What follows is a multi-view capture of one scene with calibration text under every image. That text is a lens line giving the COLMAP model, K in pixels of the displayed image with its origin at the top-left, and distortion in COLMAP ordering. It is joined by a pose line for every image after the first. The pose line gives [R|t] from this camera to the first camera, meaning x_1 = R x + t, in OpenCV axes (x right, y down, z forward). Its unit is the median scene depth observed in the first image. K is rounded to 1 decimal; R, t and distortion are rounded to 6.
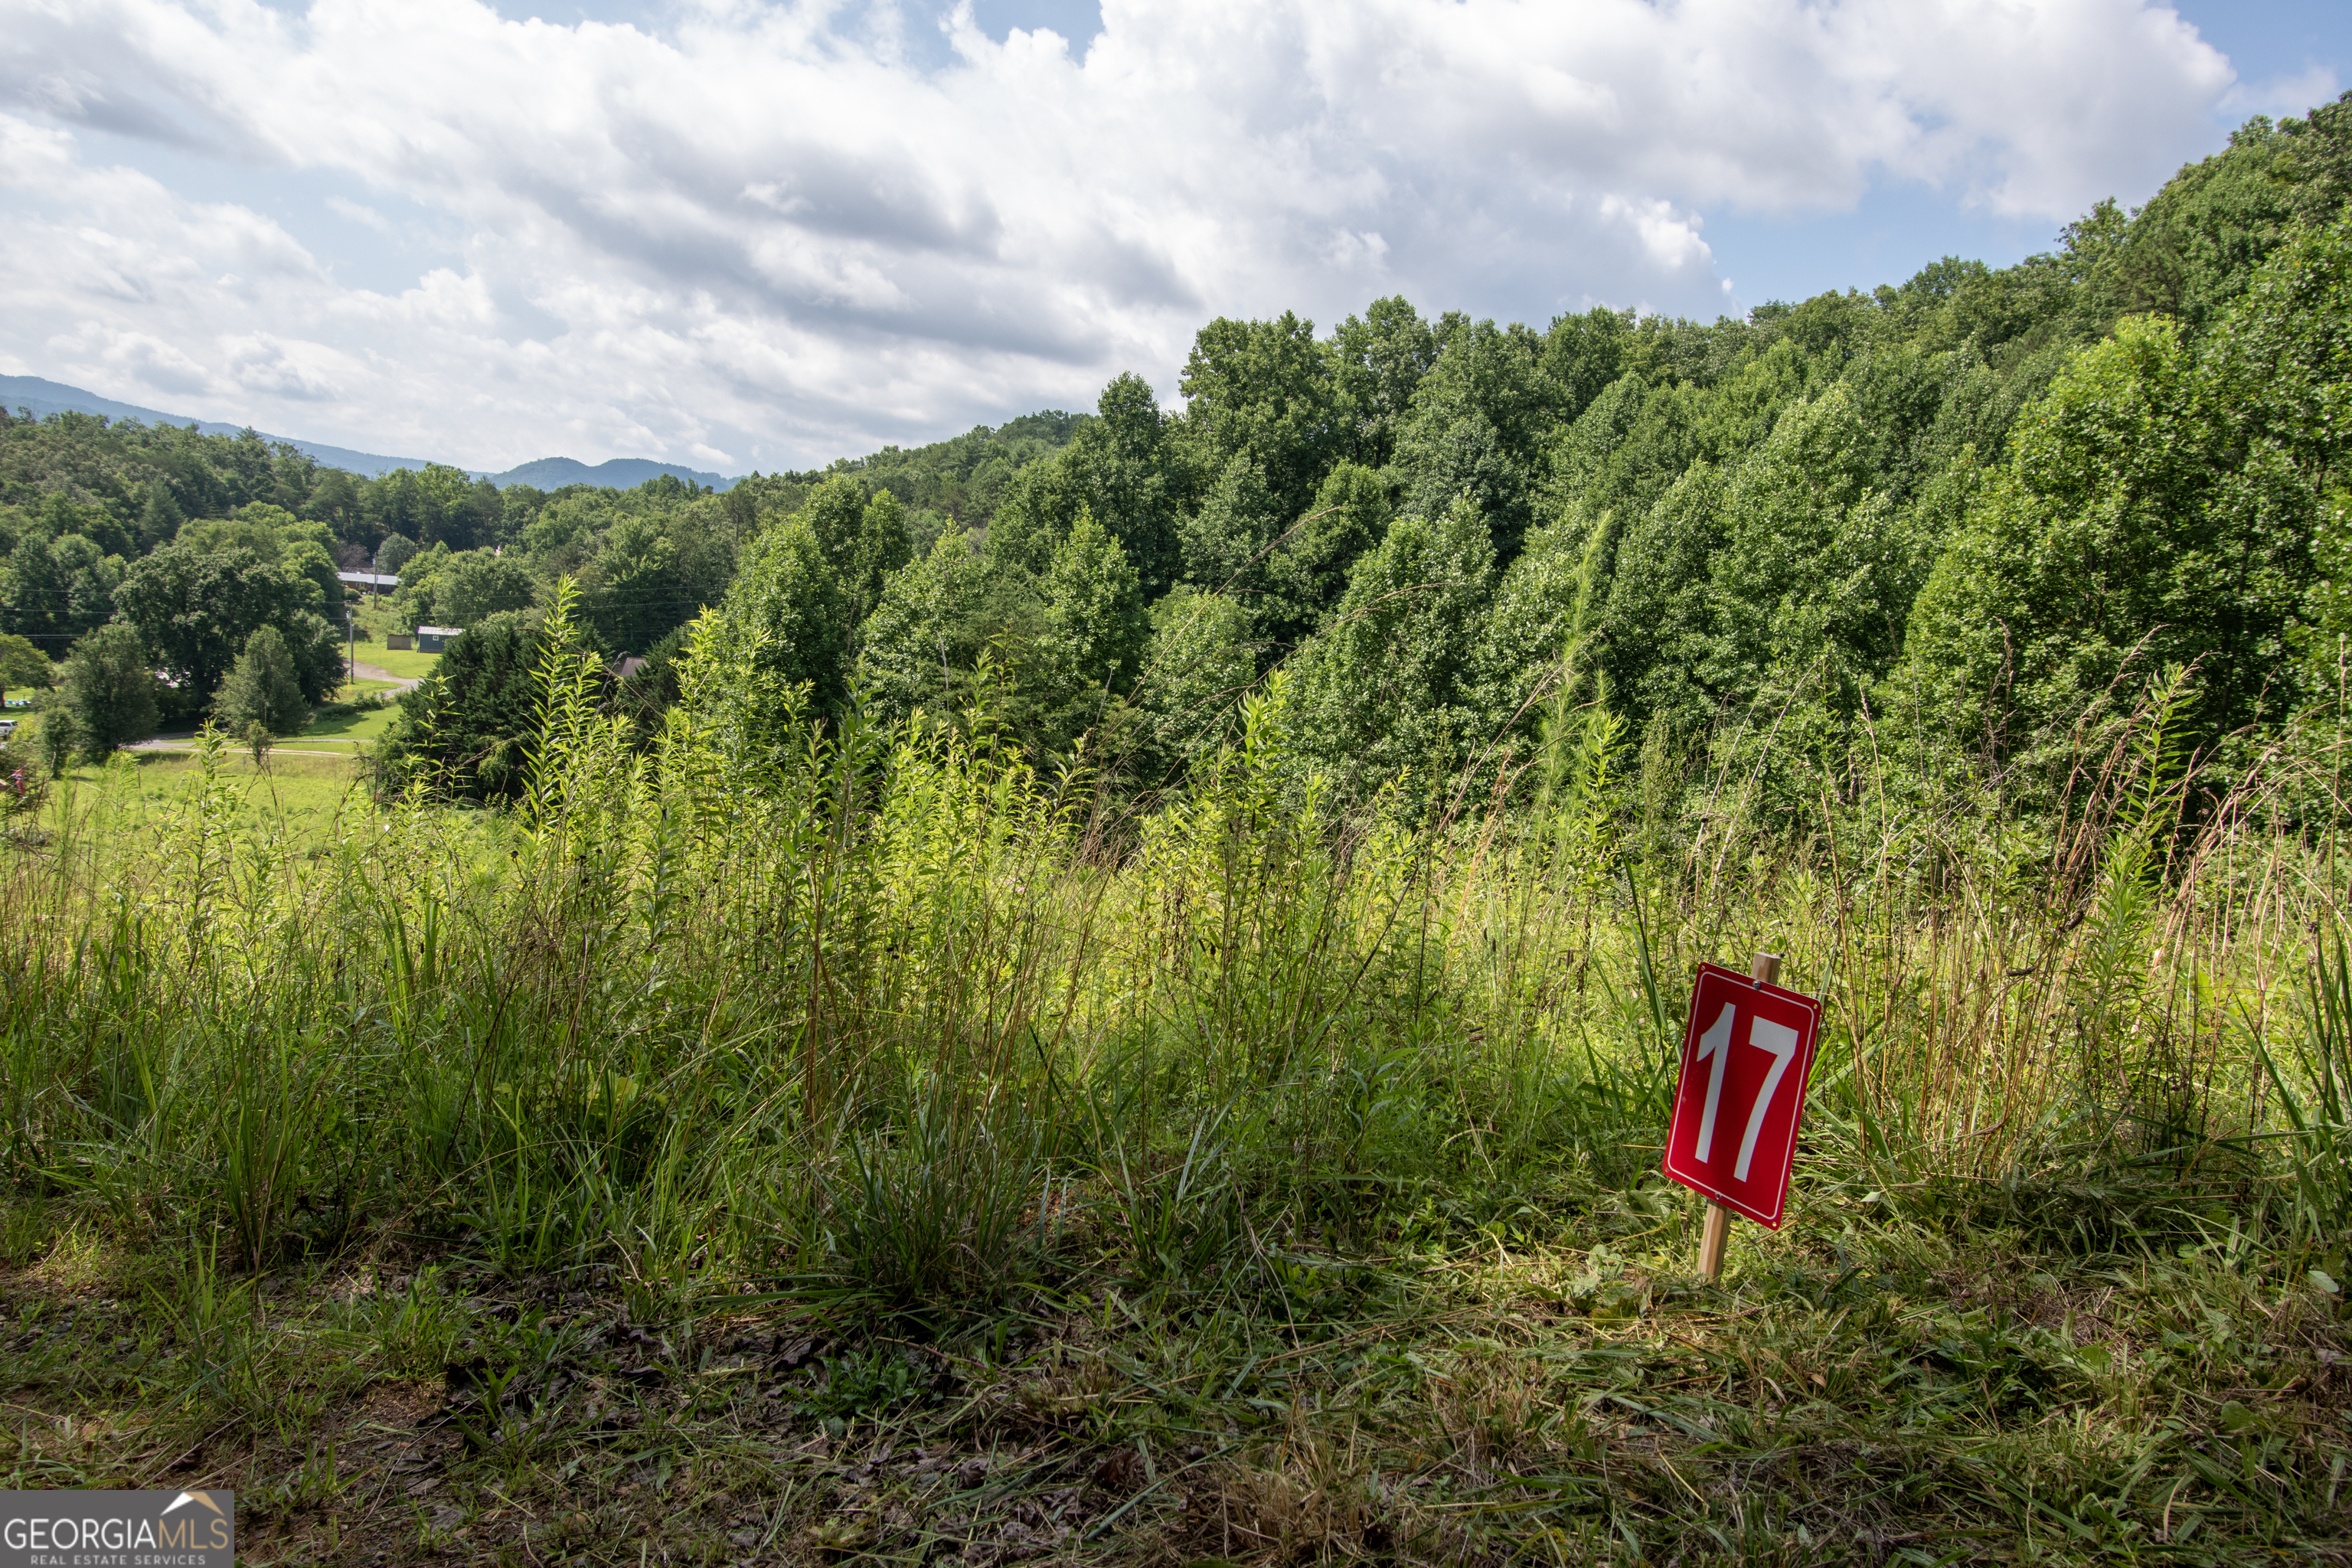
lens RADIAL K [[1503.5, 0, 1176.0], [0, 1503.5, 784.0], [0, 0, 1]] dist [-0.004990, -0.022034]
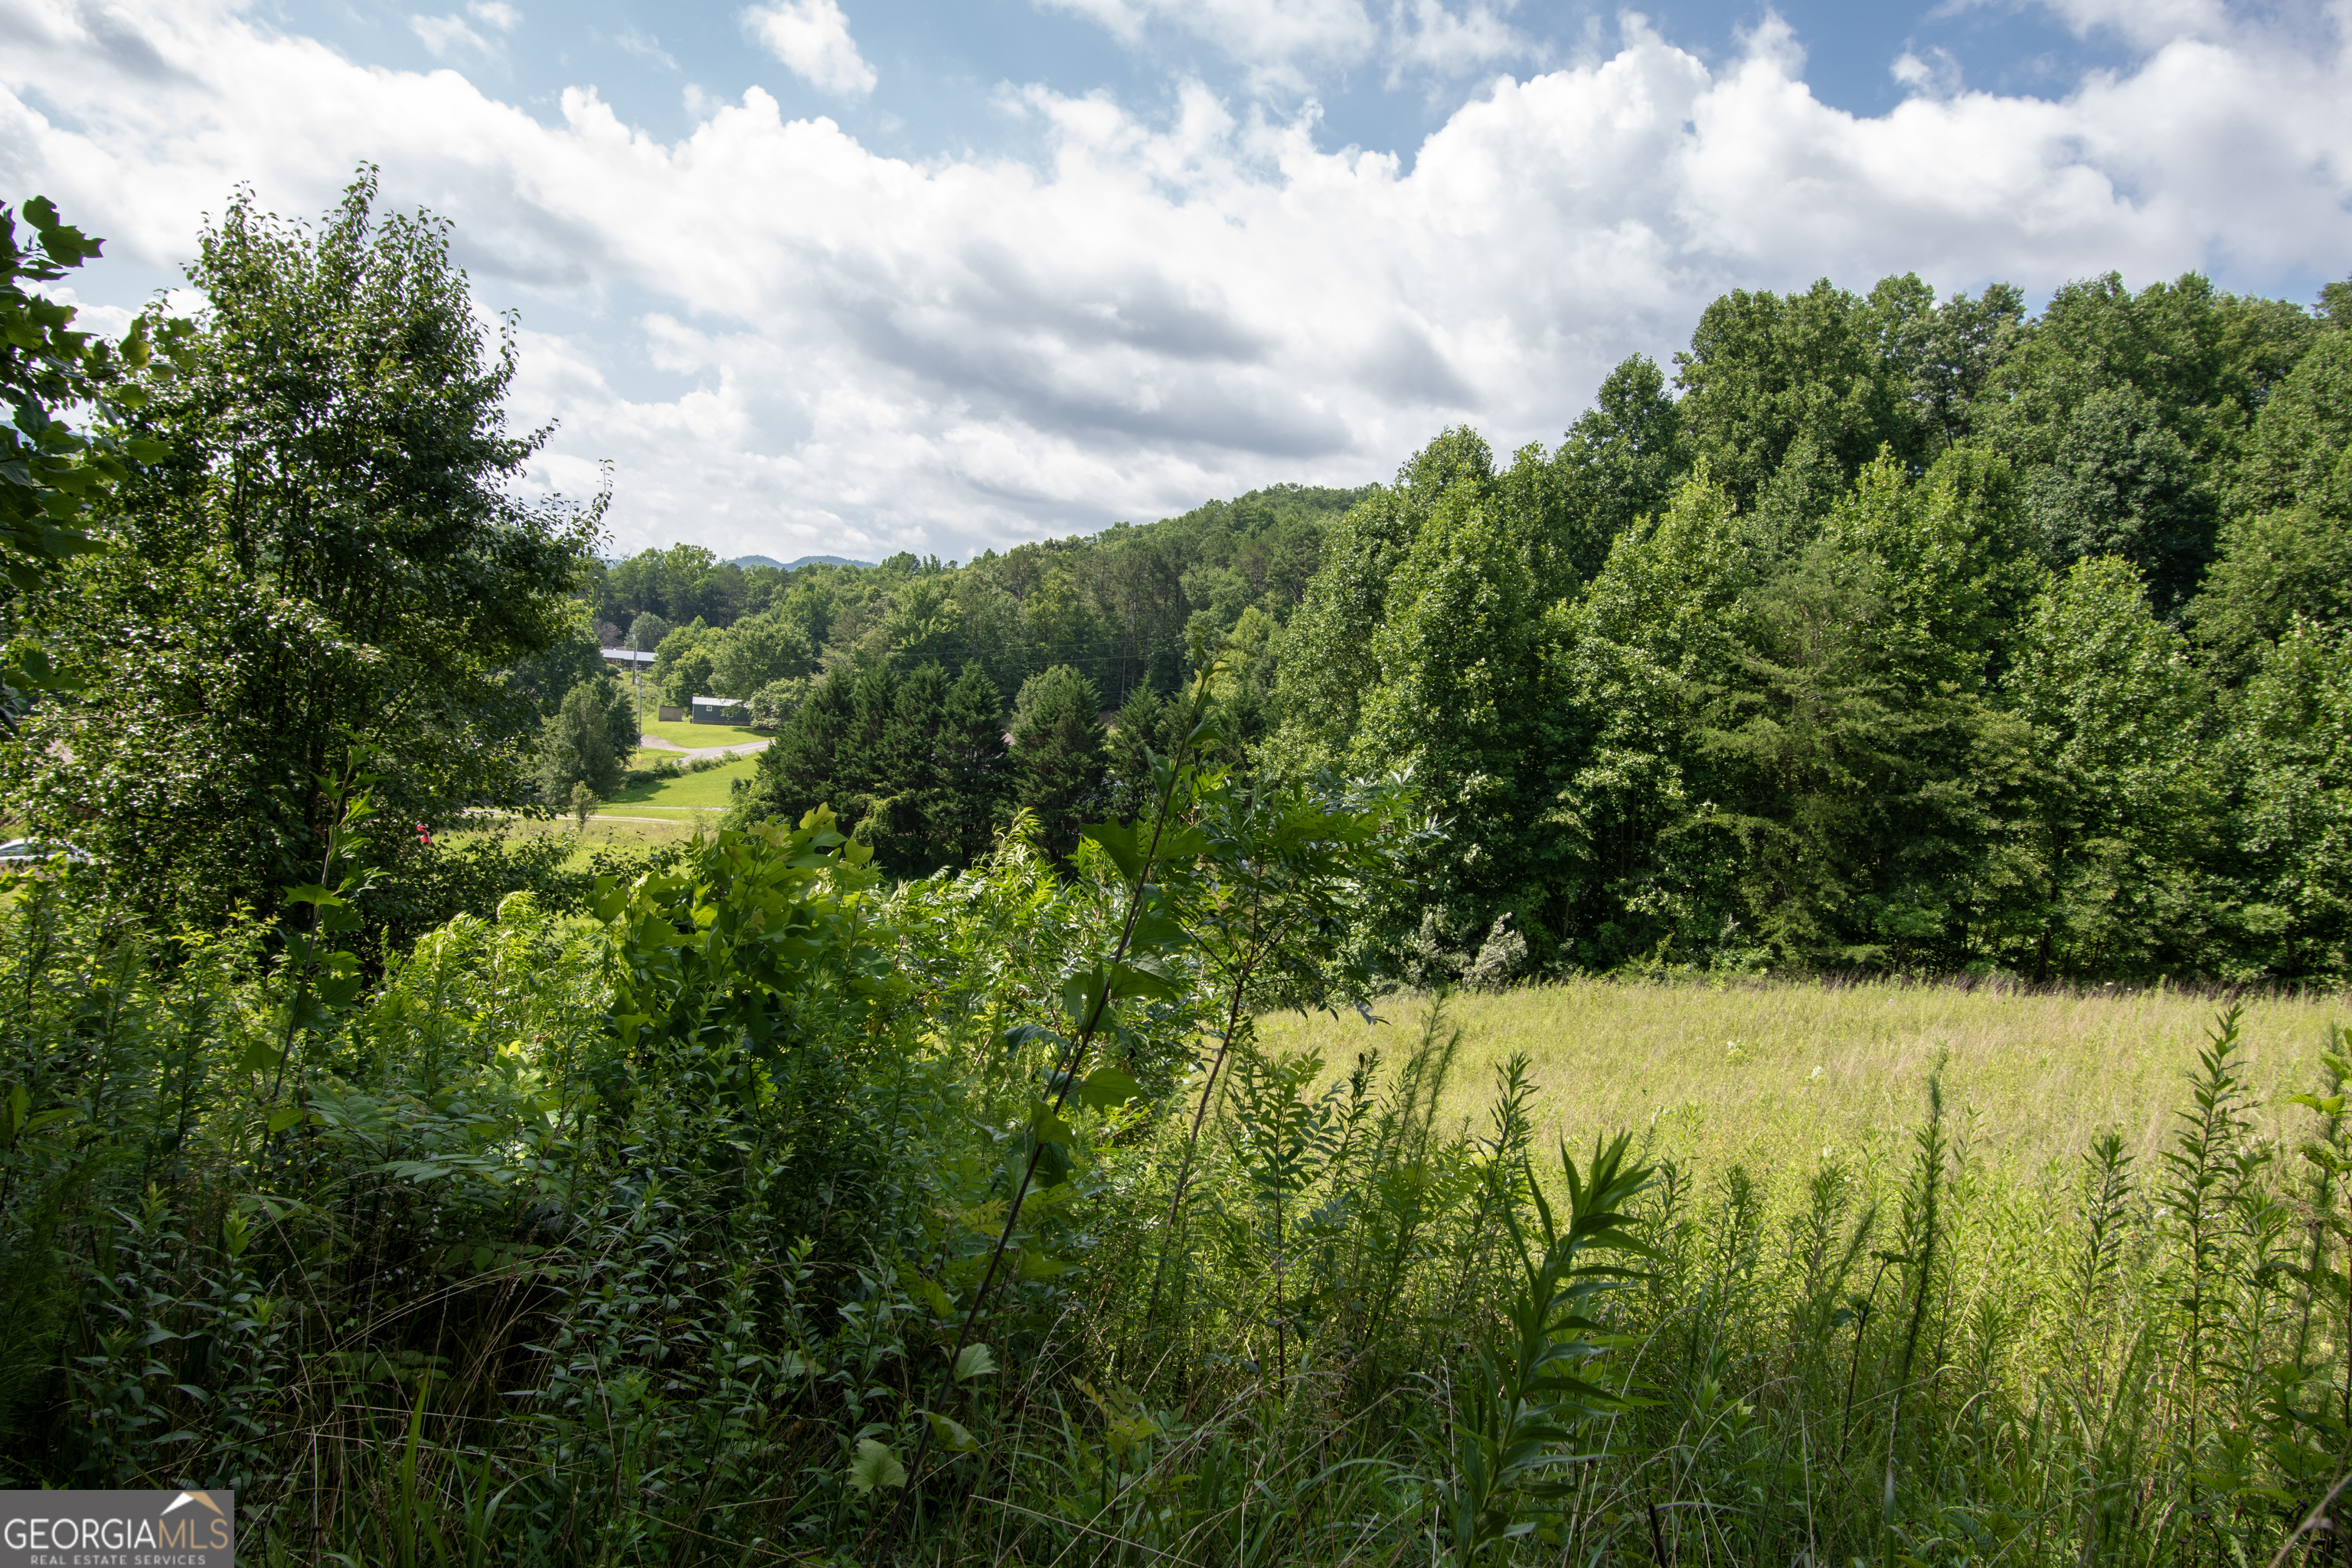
lens RADIAL K [[1549.5, 0, 1176.0], [0, 1549.5, 784.0], [0, 0, 1]] dist [-0.029719, -0.000659]
pose [[0.991845, 0.002481, -0.127422, -0.180566], [-0.009923, 0.998278, -0.057809, 0.012761], [0.127059, 0.058602, 0.990162, 0.154541]]
